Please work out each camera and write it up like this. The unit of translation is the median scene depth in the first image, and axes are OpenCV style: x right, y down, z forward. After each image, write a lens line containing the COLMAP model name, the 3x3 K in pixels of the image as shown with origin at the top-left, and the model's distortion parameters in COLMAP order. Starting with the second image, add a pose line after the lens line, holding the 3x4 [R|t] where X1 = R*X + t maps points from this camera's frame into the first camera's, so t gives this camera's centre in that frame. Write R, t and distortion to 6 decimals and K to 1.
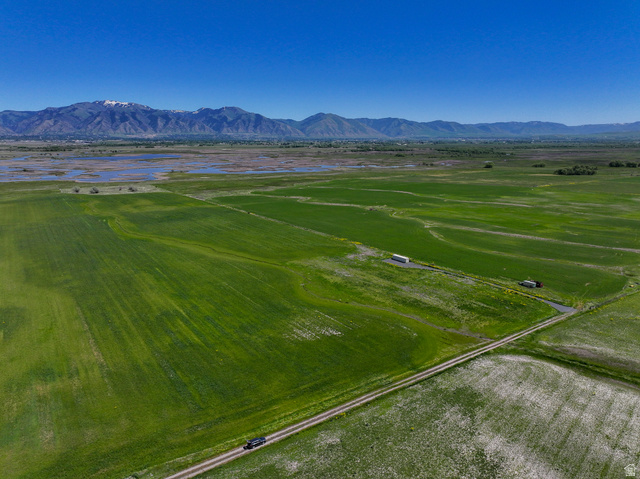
lens RADIAL K [[444.8, 0, 320.0], [0, 444.8, 239.5], [0, 0, 1]] dist [0.003782, 0.009258]
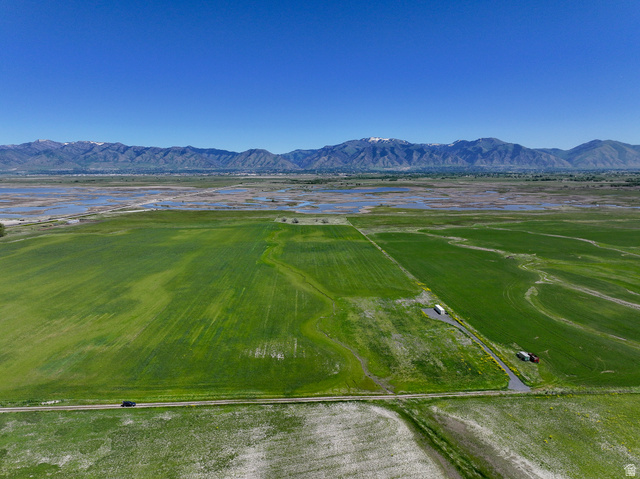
lens RADIAL K [[444.8, 0, 320.0], [0, 444.8, 239.5], [0, 0, 1]] dist [0.003782, 0.009258]
pose [[0.855411, 0.071638, -0.512971, 0.708102], [-0.106905, 0.993483, -0.039528, -0.071470], [0.506796, 0.088652, 0.857495, -0.019735]]
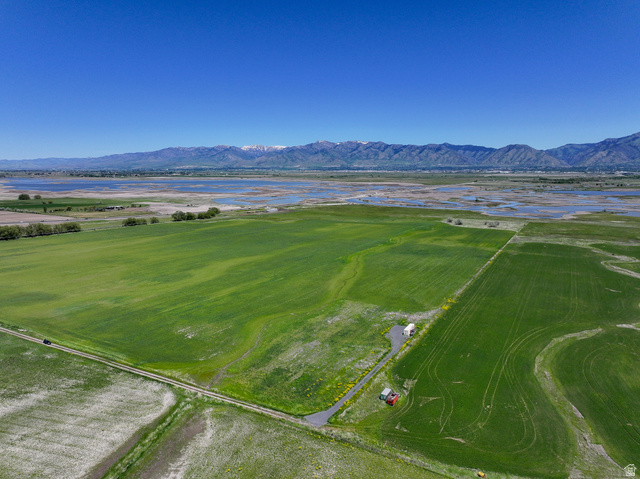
lens RADIAL K [[444.8, 0, 320.0], [0, 444.8, 239.5], [0, 0, 1]] dist [0.003782, 0.009258]
pose [[0.457645, 0.138194, -0.878330, 1.318346], [-0.196510, 0.979140, 0.051666, -0.219580], [0.867147, 0.148956, 0.475255, 0.632986]]
